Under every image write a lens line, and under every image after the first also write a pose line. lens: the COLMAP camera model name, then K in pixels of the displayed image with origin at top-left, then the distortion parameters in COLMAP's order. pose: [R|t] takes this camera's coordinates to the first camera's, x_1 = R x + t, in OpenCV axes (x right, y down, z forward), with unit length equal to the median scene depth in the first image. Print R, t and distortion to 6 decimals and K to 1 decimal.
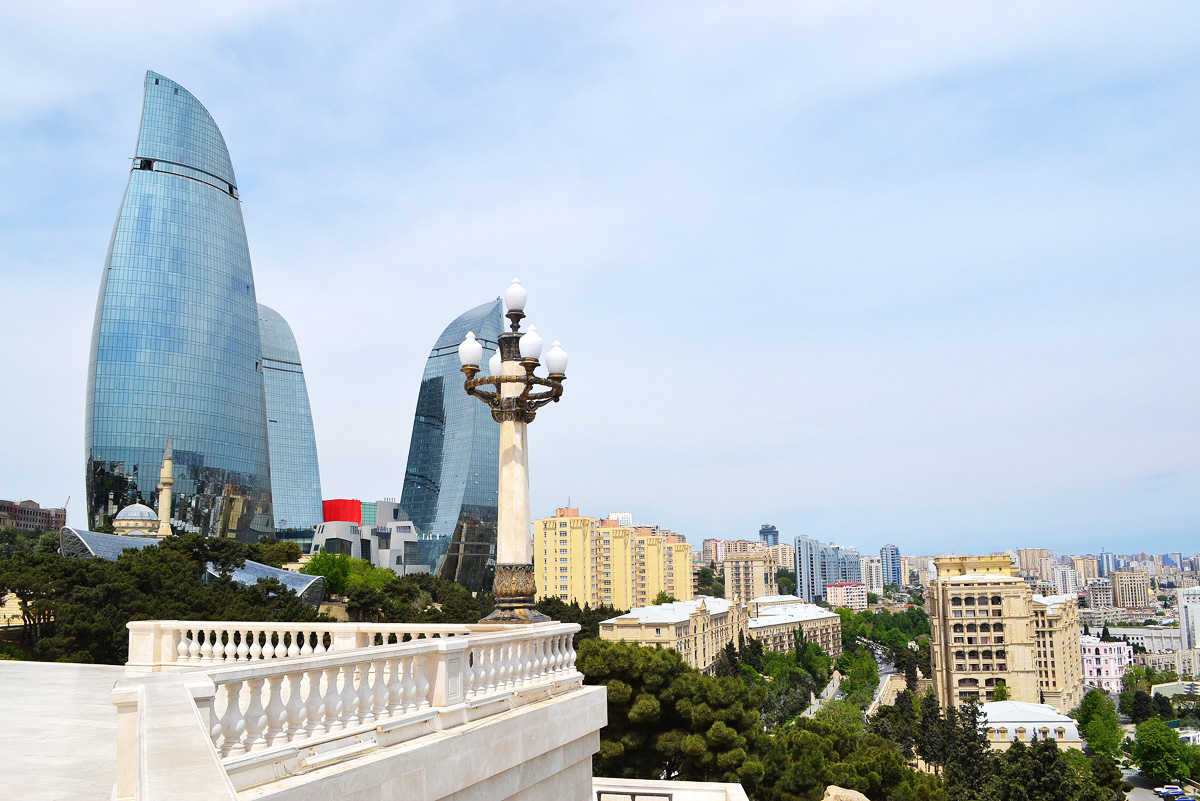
lens RADIAL K [[960.6, 0, 602.8], [0, 960.6, 413.5], [0, 0, 1]] dist [-0.087114, 0.015318]
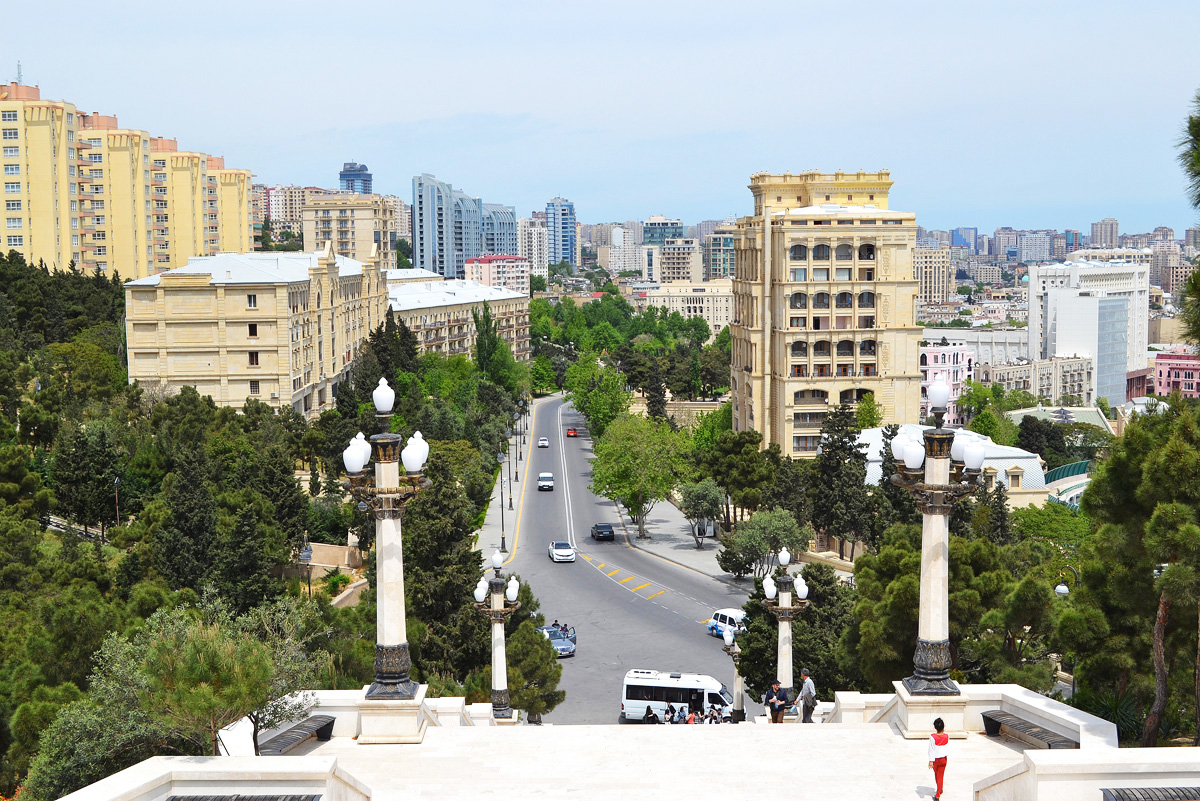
lens RADIAL K [[1598.6, 0, 602.5], [0, 1598.6, 406.7], [0, 0, 1]] dist [-0.021429, 0.000000]
pose [[0.946270, -0.025784, 0.322349, -0.022810], [-0.058992, 0.966326, 0.250469, 0.040666], [-0.317952, -0.256027, 0.912884, 0.115058]]
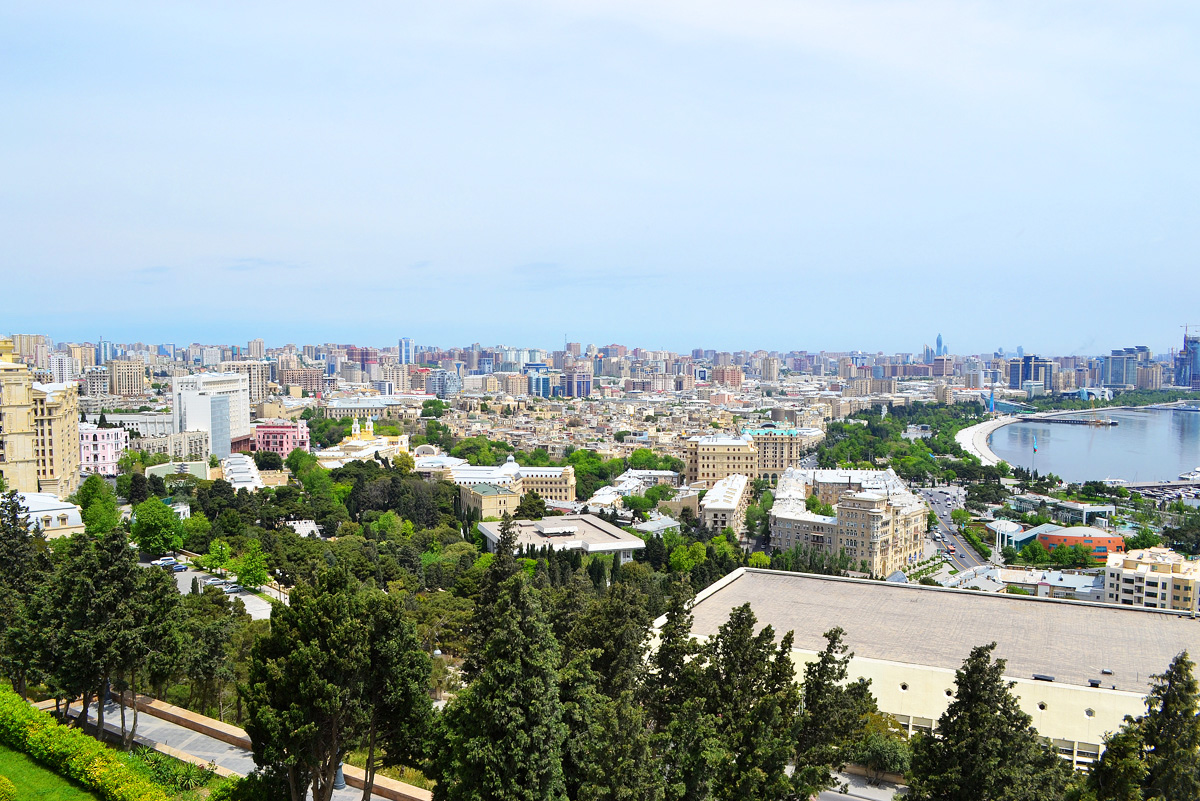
lens RADIAL K [[960.6, 0, 599.6], [0, 960.6, 413.6], [0, 0, 1]] dist [-0.087114, 0.015318]
pose [[0.561616, -0.037391, 0.826553, -0.003883], [-0.147586, 0.978431, 0.144541, 0.001470], [-0.814129, -0.203164, 0.543984, 0.007242]]
